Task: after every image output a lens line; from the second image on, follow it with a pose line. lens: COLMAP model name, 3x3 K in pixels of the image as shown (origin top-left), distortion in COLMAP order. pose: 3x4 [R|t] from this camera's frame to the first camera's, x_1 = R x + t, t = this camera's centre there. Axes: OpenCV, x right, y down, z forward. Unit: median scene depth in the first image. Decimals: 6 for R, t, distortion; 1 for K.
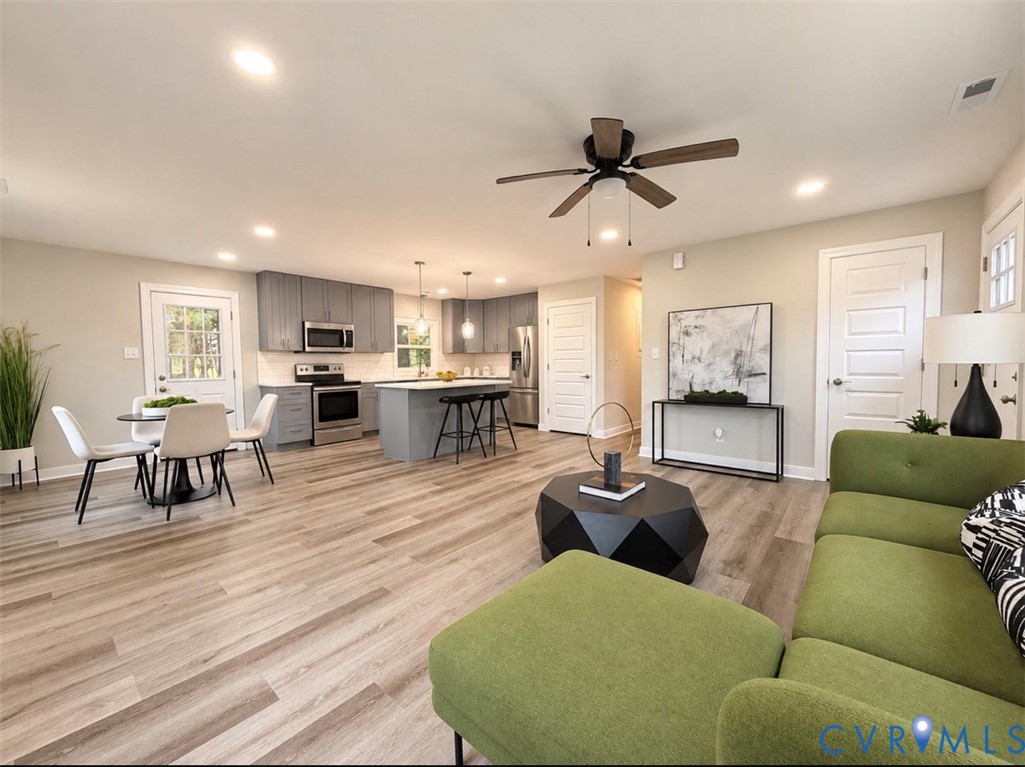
lens RADIAL K [[405.4, 0, 512.5], [0, 405.4, 383.5], [0, 0, 1]] dist [0.001321, 0.000033]
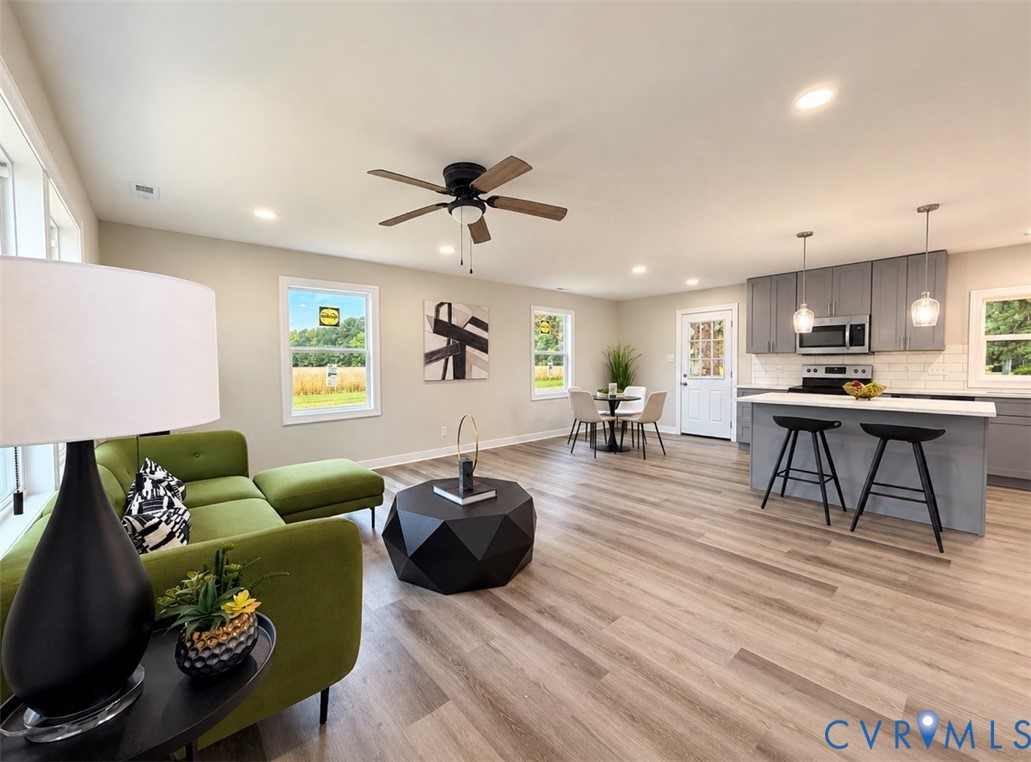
lens RADIAL K [[421.5, 0, 515.5], [0, 421.5, 381.0], [0, 0, 1]] dist [0.001242, 0.000023]
pose [[-0.153279, 0.049642, -0.986935, 0.654837], [-0.047430, 0.997217, 0.057525, -0.050397], [0.987044, 0.055627, -0.150498, 0.642470]]
